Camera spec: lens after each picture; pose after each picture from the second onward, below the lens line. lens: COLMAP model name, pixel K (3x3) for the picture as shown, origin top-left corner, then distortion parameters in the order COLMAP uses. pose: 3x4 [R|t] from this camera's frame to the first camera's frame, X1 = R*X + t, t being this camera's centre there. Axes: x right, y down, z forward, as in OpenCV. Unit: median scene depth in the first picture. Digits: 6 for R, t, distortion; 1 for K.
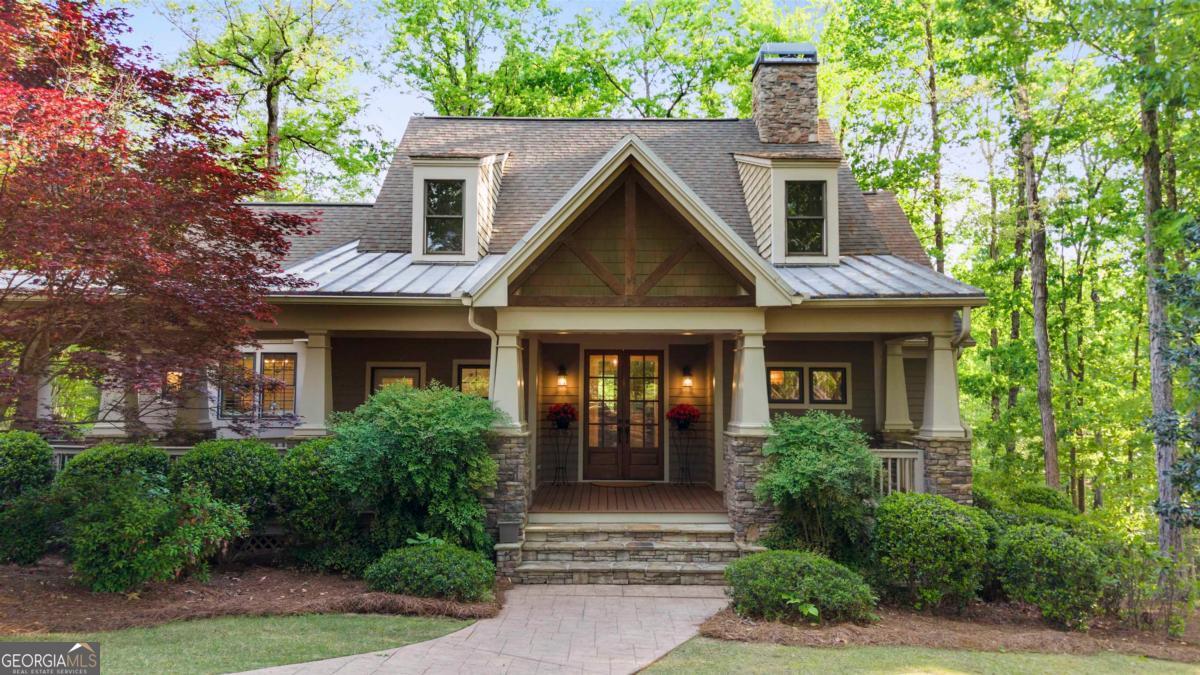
lens RADIAL K [[765.2, 0, 600.0], [0, 765.2, 337.5], [0, 0, 1]] dist [-0.001304, -0.001706]
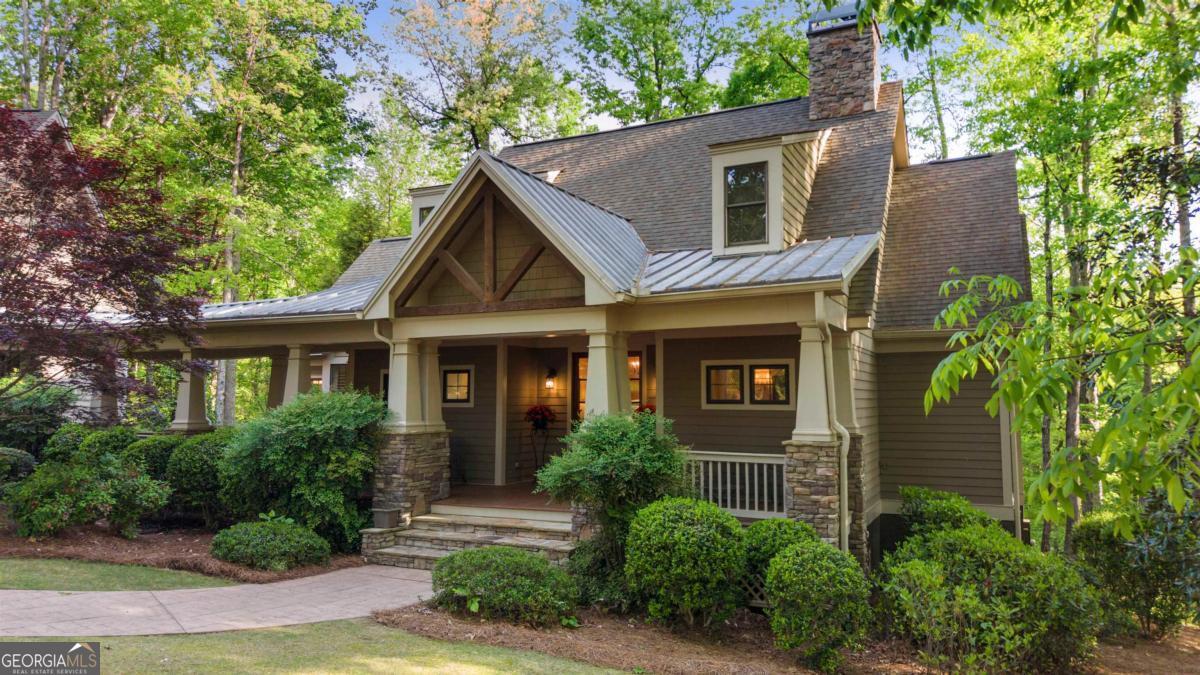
lens RADIAL K [[765.2, 0, 600.0], [0, 765.2, 337.5], [0, 0, 1]] dist [-0.001304, -0.001706]
pose [[0.907365, -0.040018, -0.418434, 0.615012], [0.037876, 0.999192, -0.013426, 0.014072], [0.418633, -0.003666, 0.908148, 0.103676]]
